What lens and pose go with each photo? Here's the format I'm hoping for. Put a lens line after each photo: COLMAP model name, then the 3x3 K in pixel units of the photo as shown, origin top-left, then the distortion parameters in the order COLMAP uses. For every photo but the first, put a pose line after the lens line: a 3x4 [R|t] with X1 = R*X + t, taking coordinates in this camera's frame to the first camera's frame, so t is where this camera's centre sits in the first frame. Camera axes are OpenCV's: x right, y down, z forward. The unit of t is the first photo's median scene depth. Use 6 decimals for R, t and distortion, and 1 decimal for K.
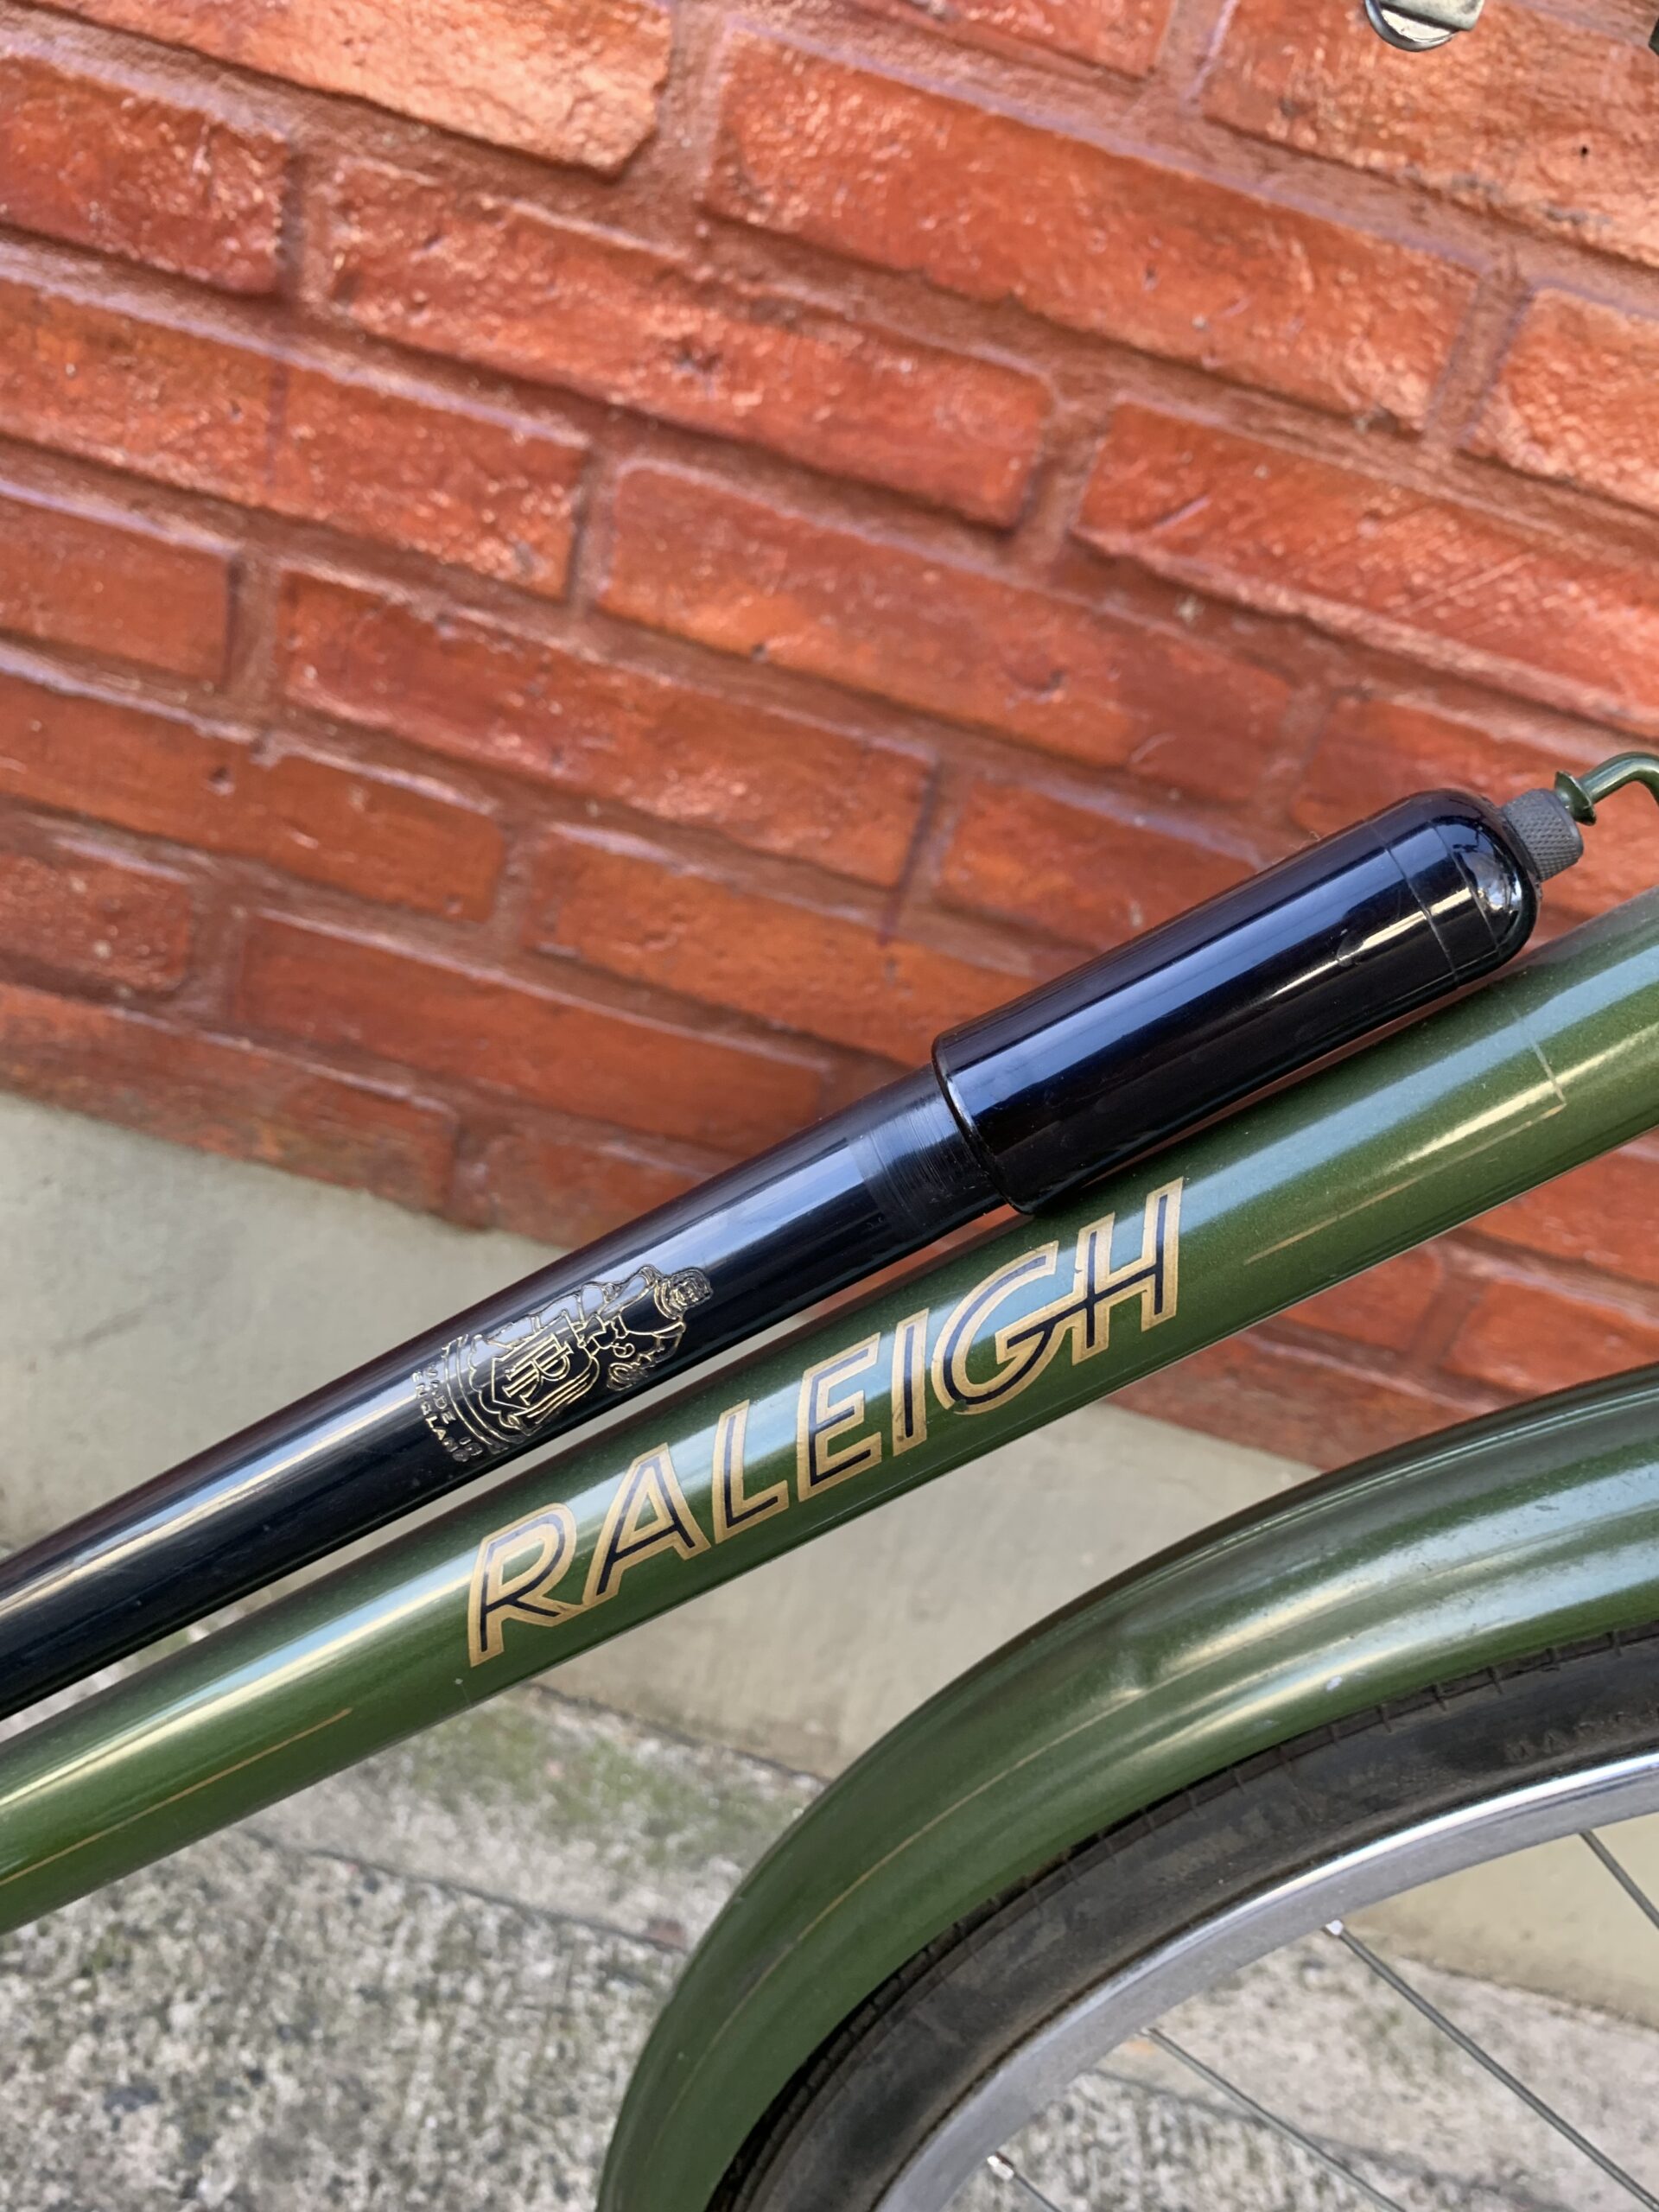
lens RADIAL K [[1724.2, 0, 843.3], [0, 1724.2, 1090.7], [0, 0, 1]] dist [0.008662, -0.008232]
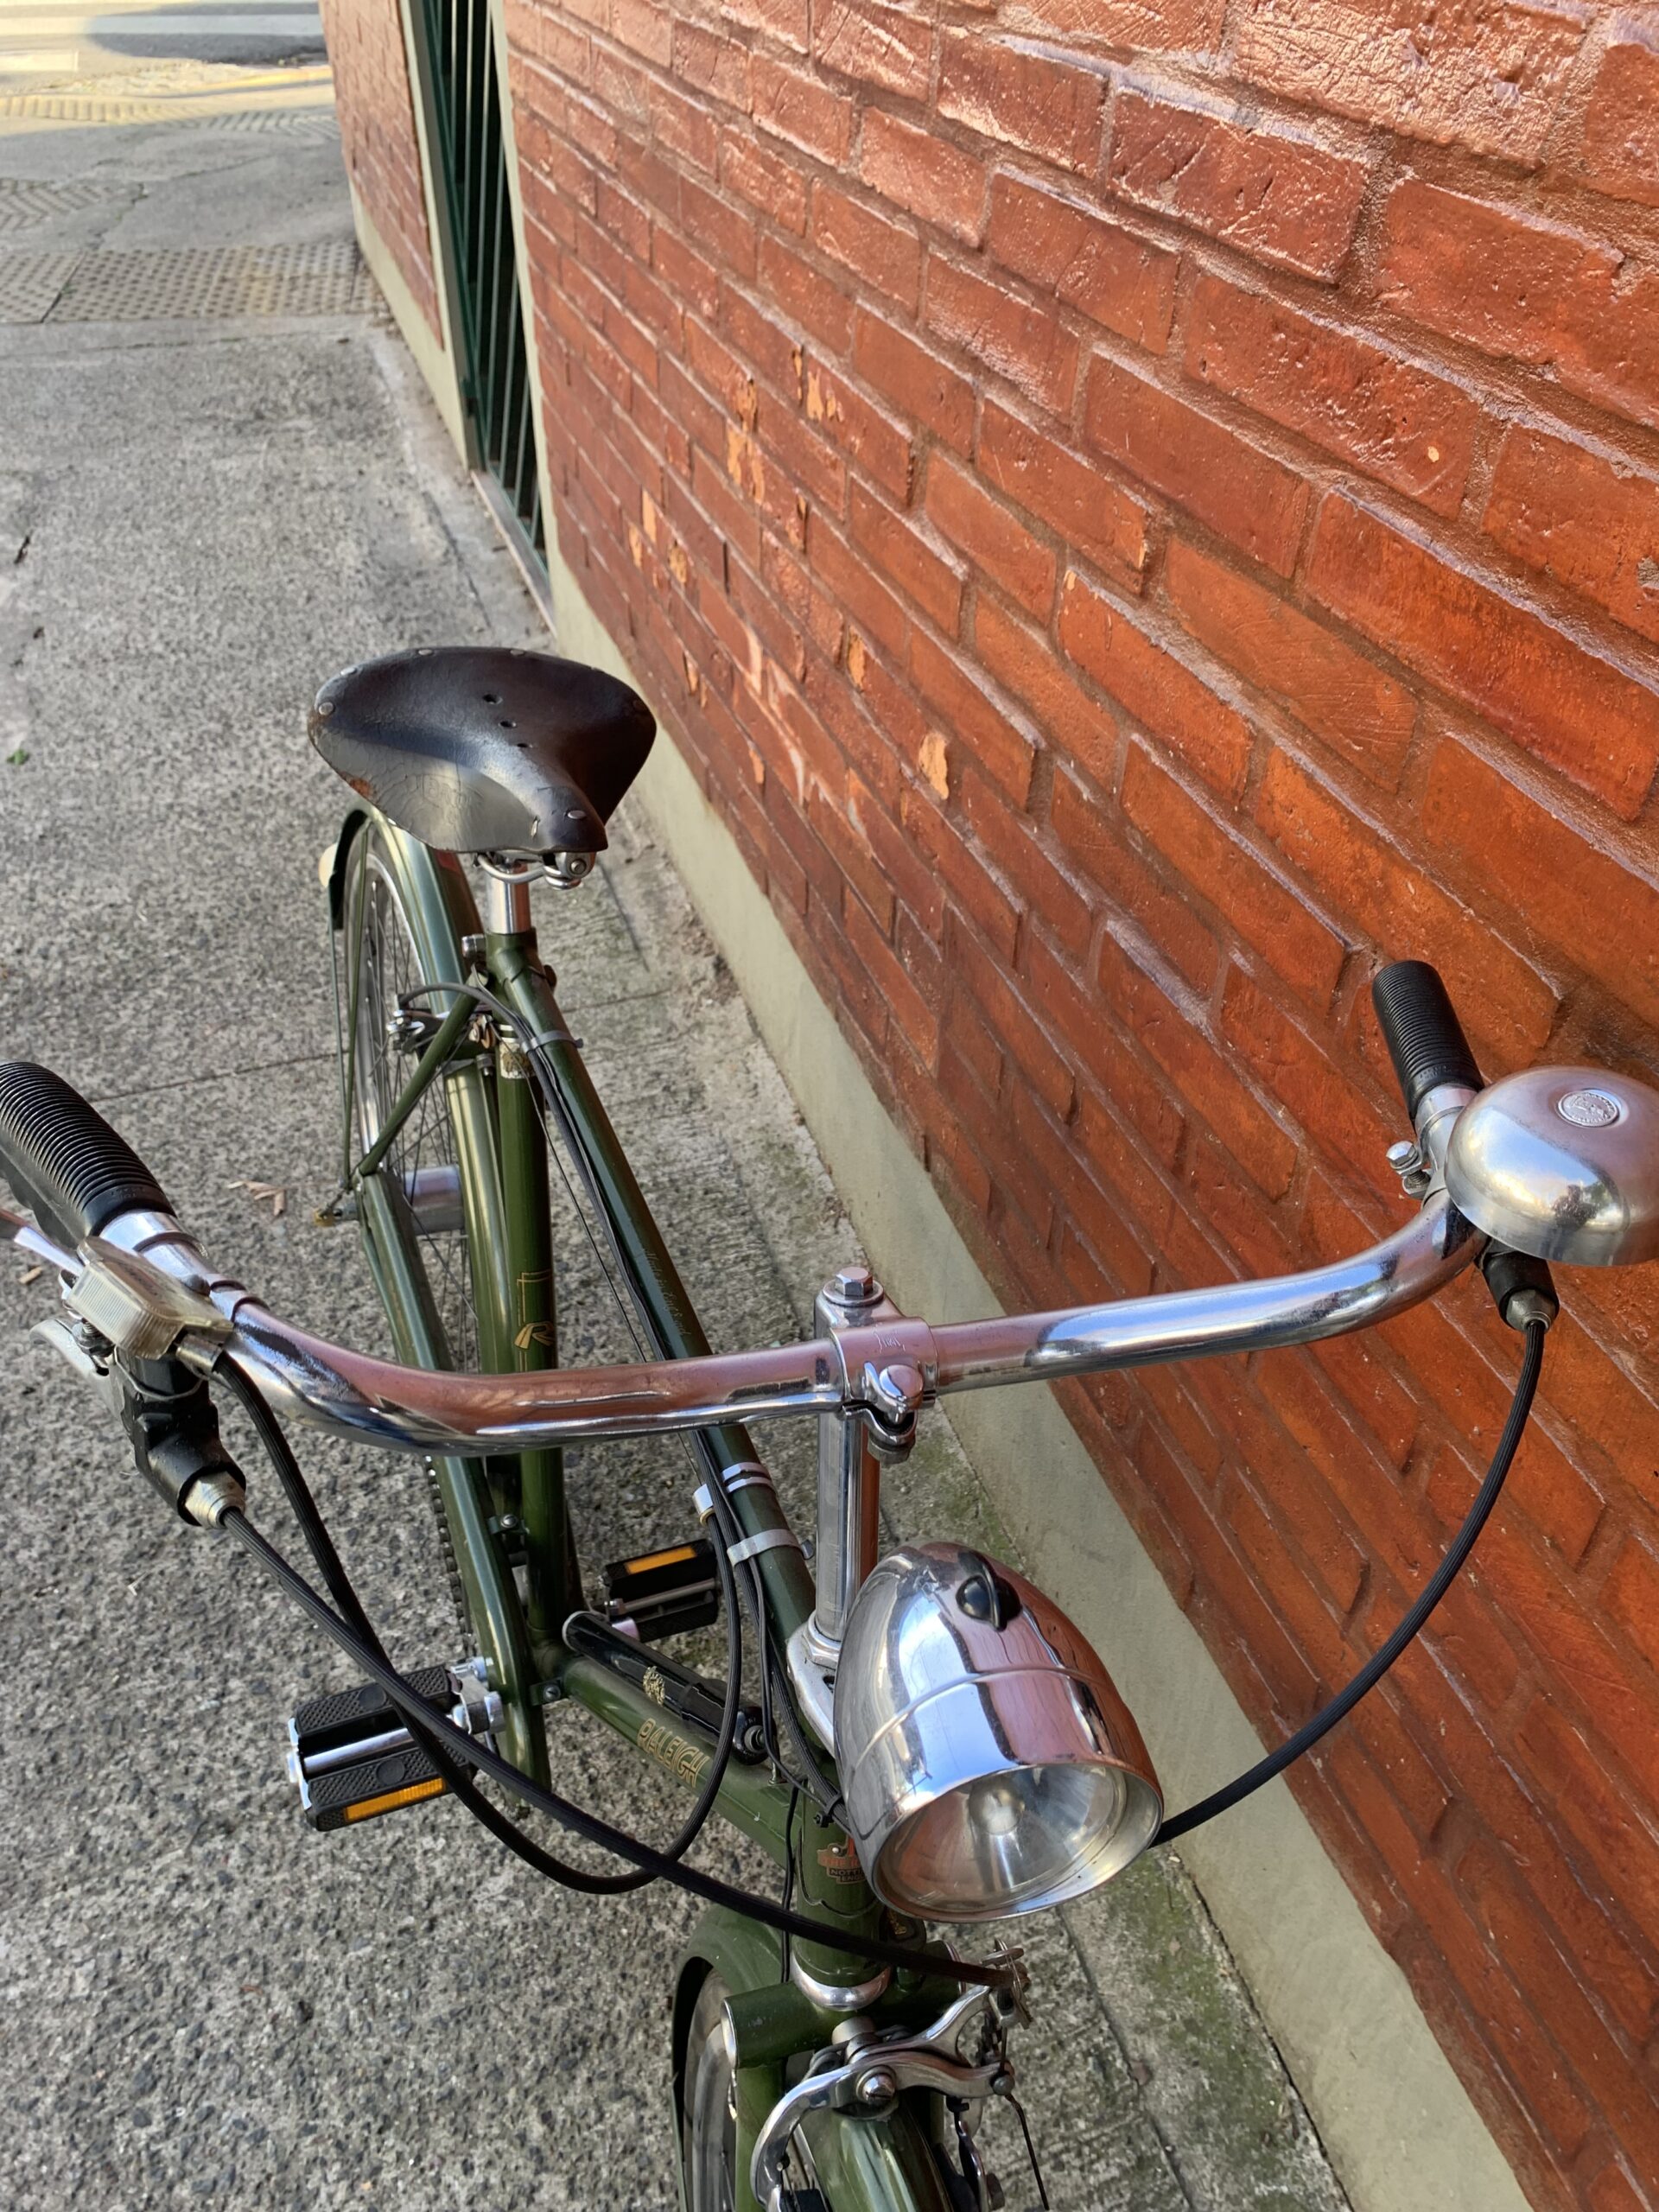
lens RADIAL K [[1688.1, 0, 829.5], [0, 1688.1, 1106.0], [0, 0, 1]] dist [0.000882, 0.004103]
pose [[0.404616, 0.346159, -0.846439, 0.932978], [-0.340606, 0.916038, 0.211805, -0.669261], [0.848689, 0.202602, 0.488548, -0.242838]]
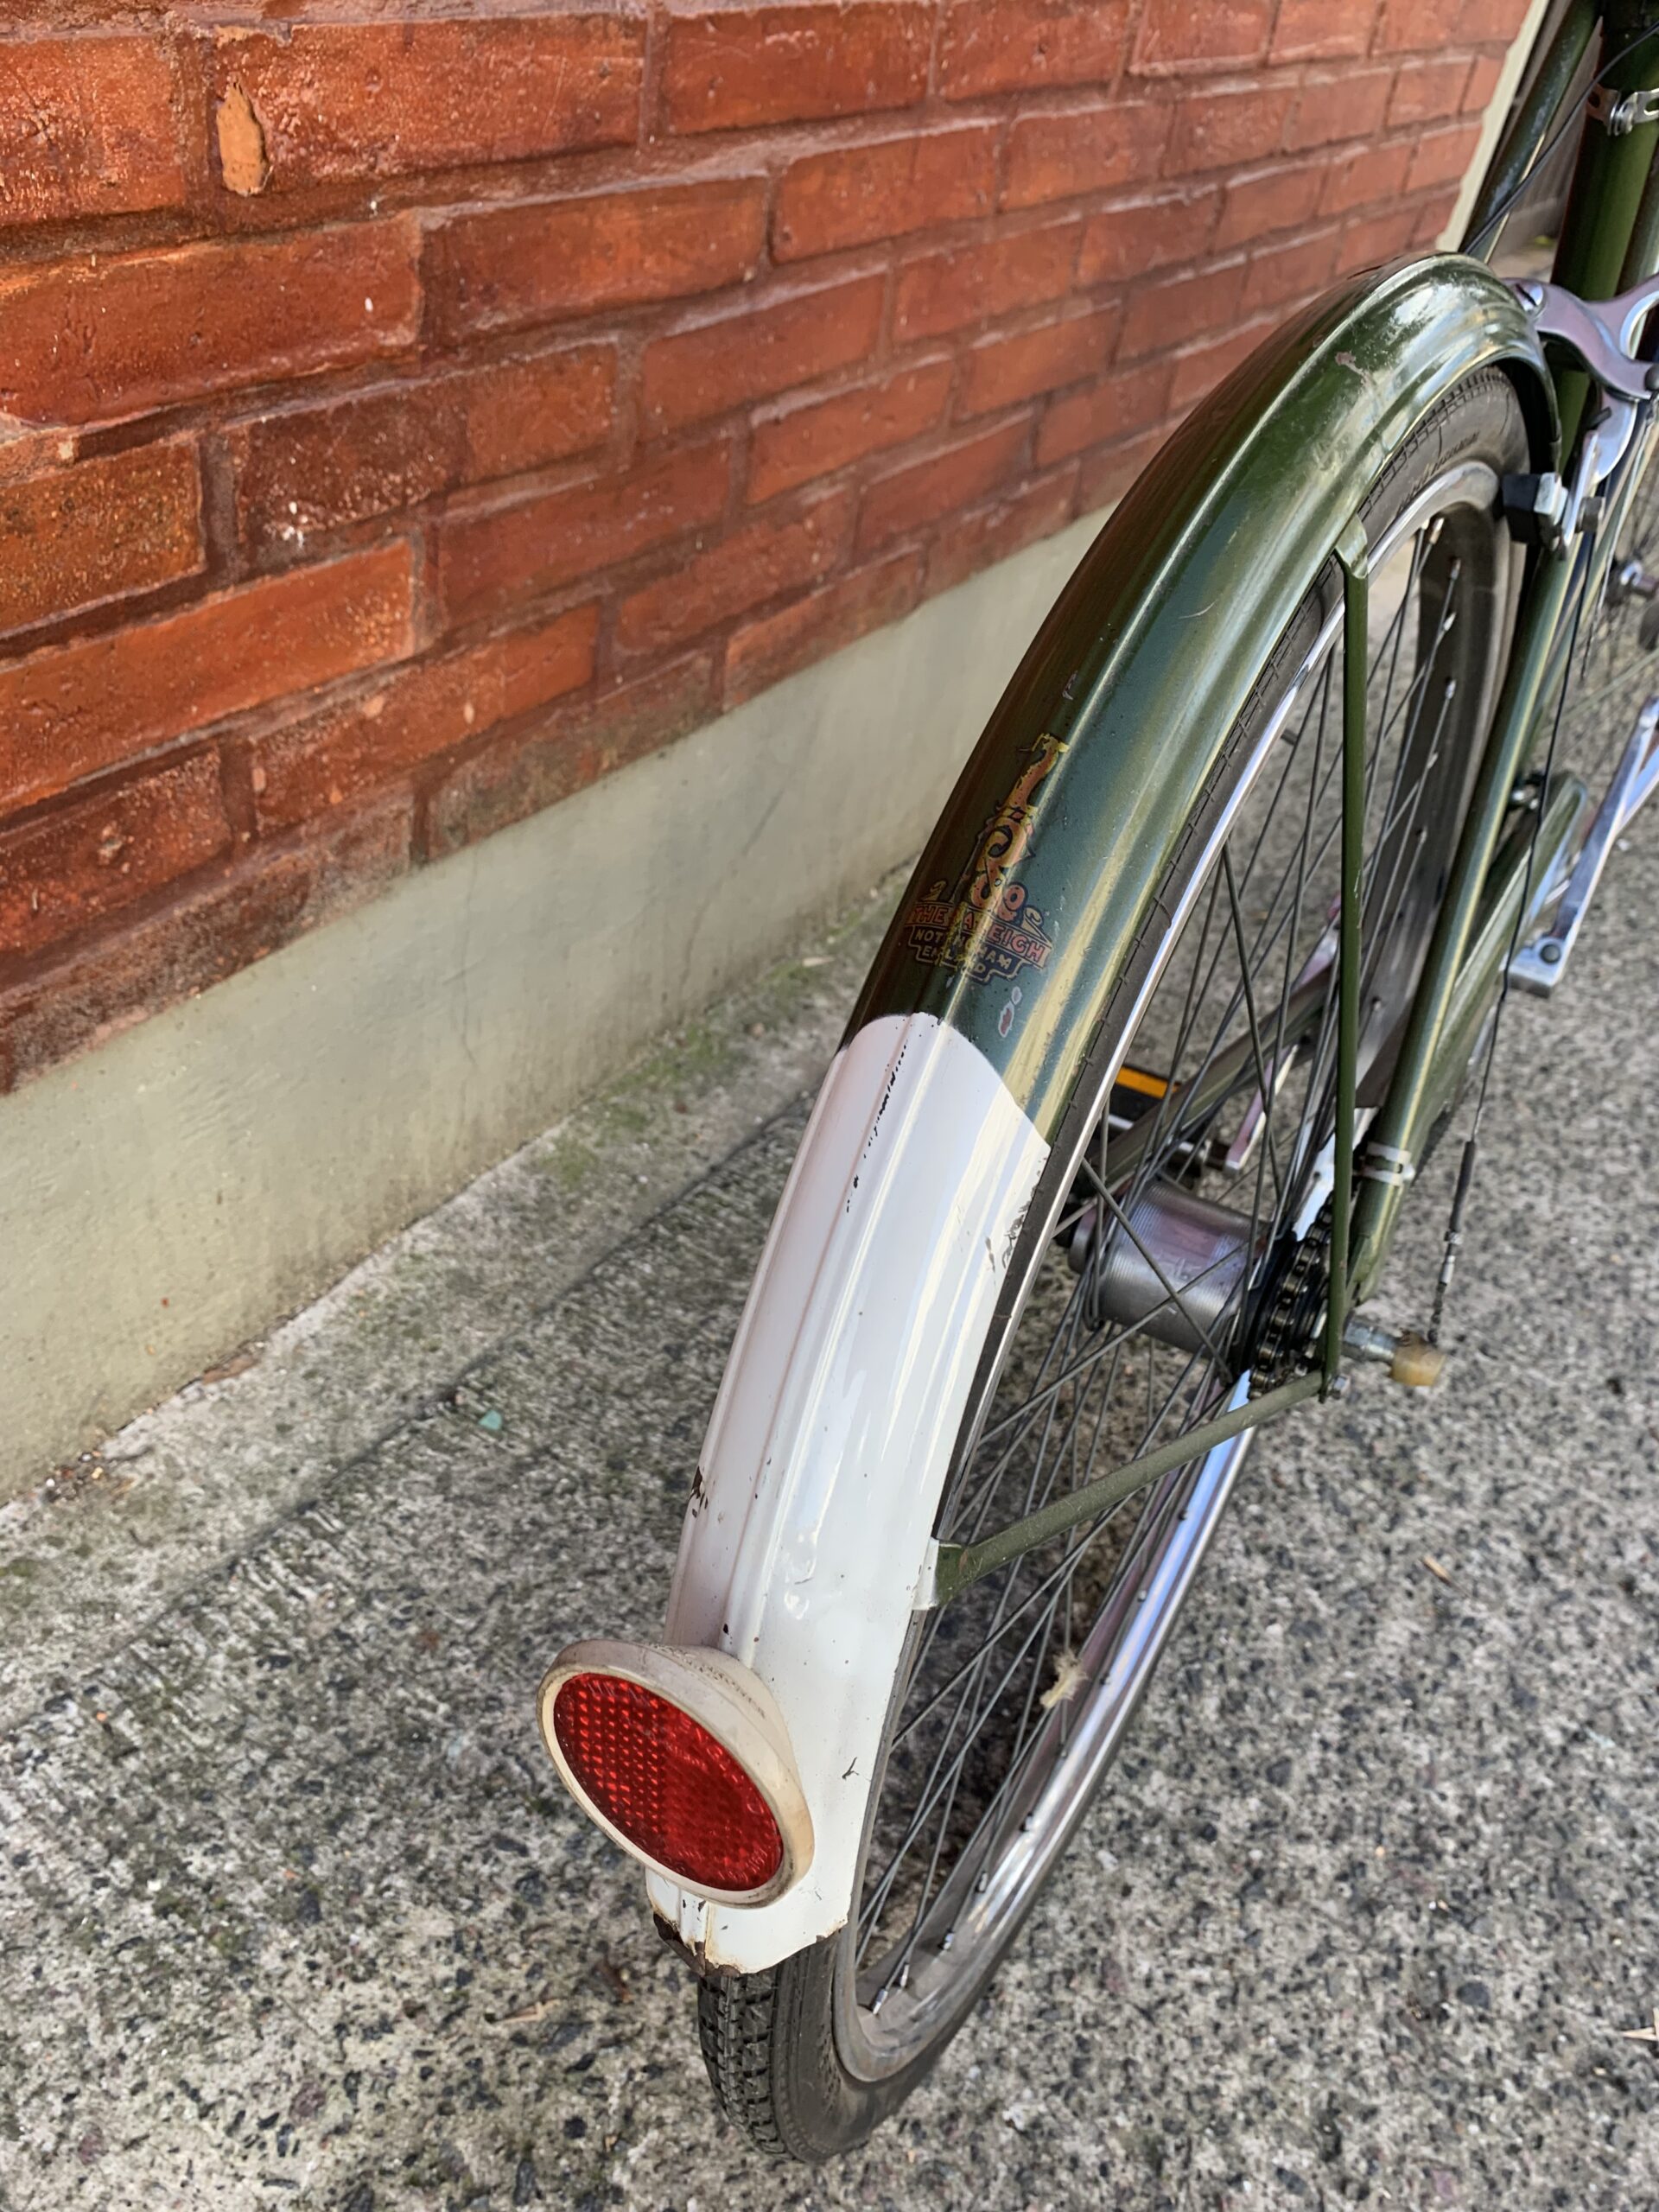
lens RADIAL K [[1718.6, 0, 826.7], [0, 1718.6, 1114.2], [0, 0, 1]] dist [-0.005449, 0.010812]
pose [[0.478907, -0.700824, 0.528671, -1.628185], [0.393928, 0.709748, 0.584019, -0.645078], [-0.784518, -0.071432, 0.615978, -0.032193]]
